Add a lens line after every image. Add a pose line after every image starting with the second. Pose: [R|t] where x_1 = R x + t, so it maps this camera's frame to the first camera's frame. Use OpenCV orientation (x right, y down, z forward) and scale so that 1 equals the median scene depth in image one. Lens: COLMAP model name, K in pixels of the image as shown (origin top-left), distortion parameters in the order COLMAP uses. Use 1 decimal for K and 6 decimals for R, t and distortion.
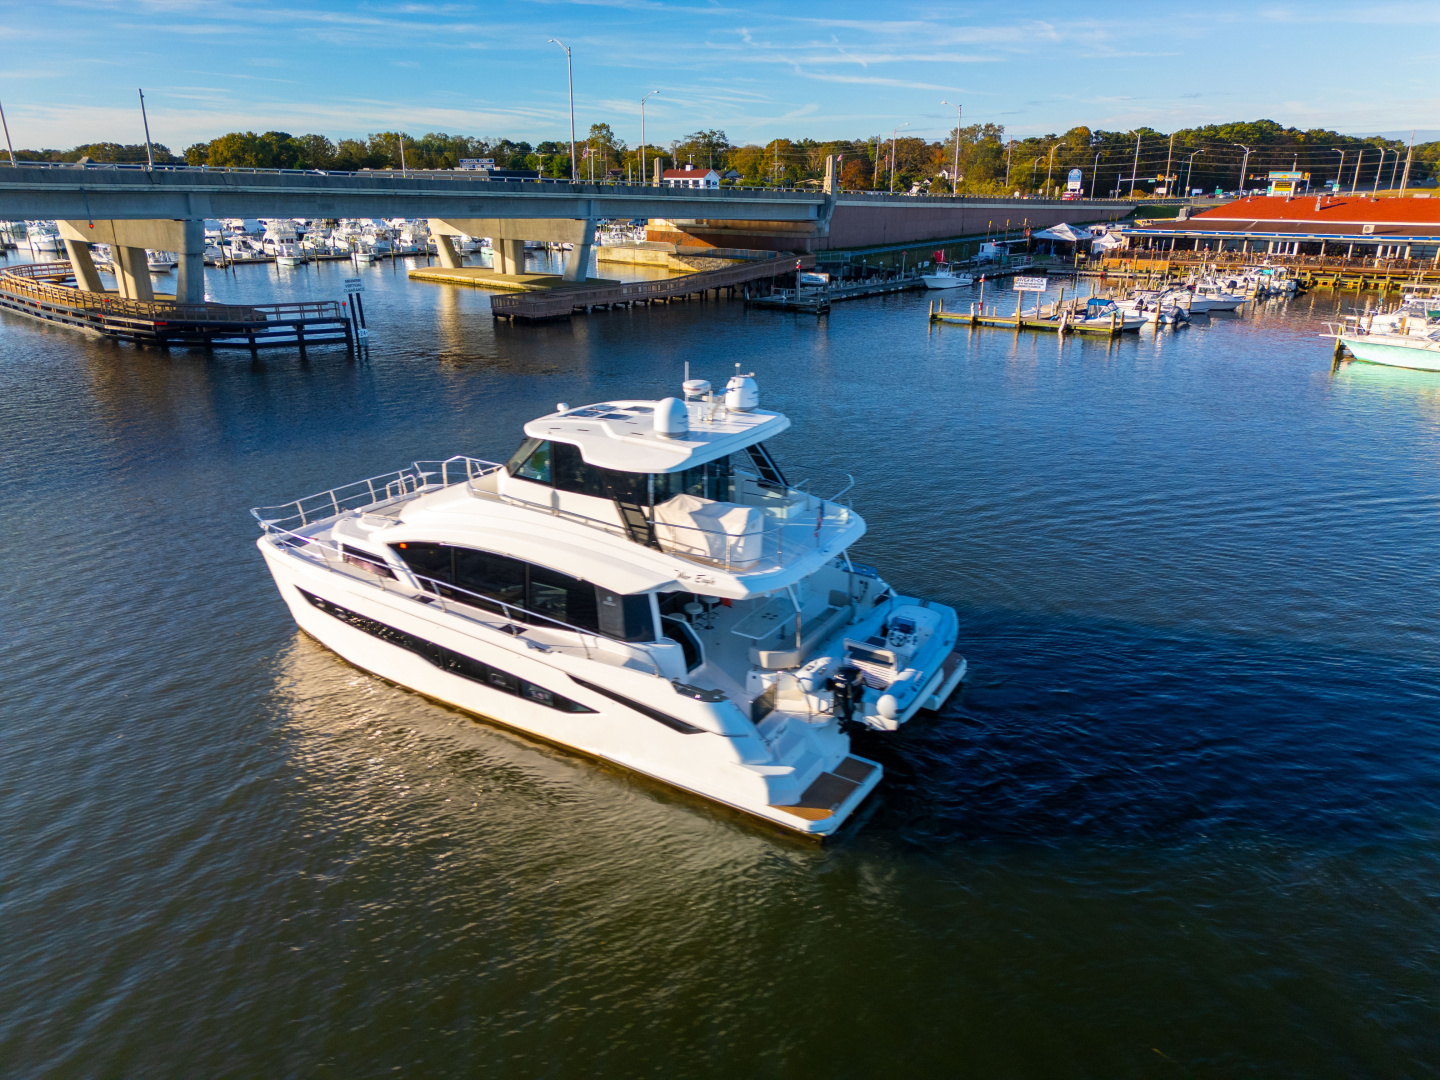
lens RADIAL K [[1037.1, 0, 725.3], [0, 1037.1, 555.5], [0, 0, 1]] dist [0.057861, -0.046211]
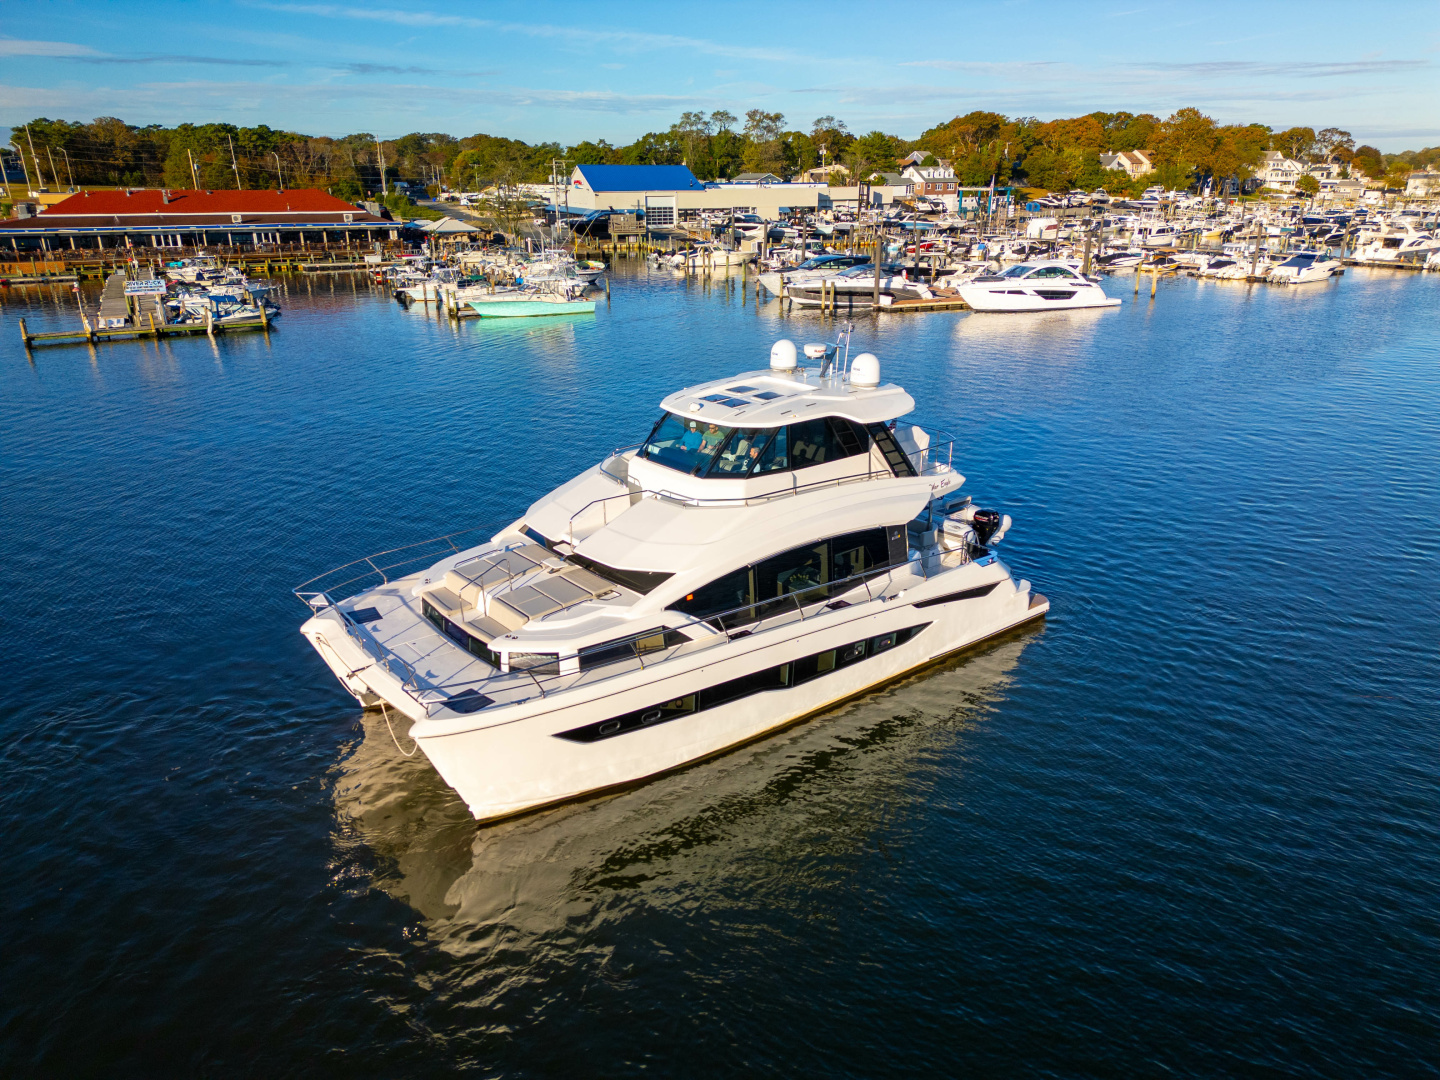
lens RADIAL K [[1037.1, 0, 720.8], [0, 1037.1, 543.0], [0, 0, 1]] dist [0.057861, -0.046211]
pose [[0.314373, -0.319755, 0.893827, -0.321334], [0.325444, 0.920807, 0.214943, -0.069179], [-0.891771, 0.223318, 0.393539, 0.191267]]
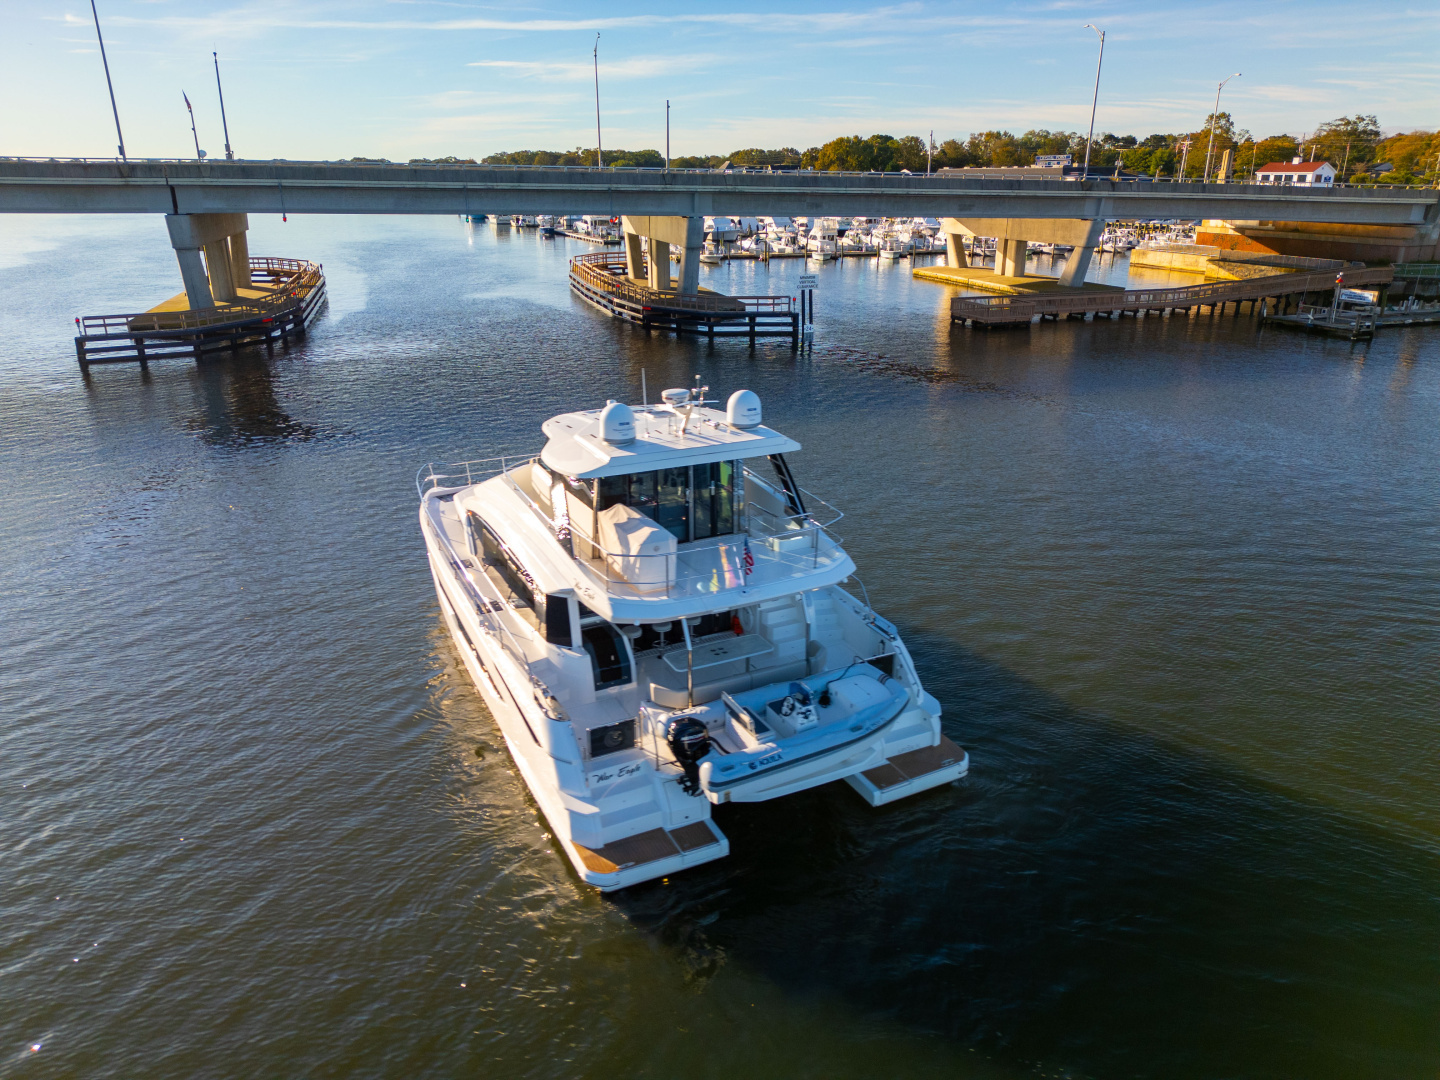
lens RADIAL K [[1037.1, 0, 708.0], [0, 1037.1, 547.9], [0, 0, 1]] dist [0.057861, -0.046211]
pose [[0.850493, 0.175625, -0.495801, 0.074990], [-0.177913, 0.983104, 0.043049, -0.017359], [0.494984, 0.051597, 0.867369, 0.047796]]
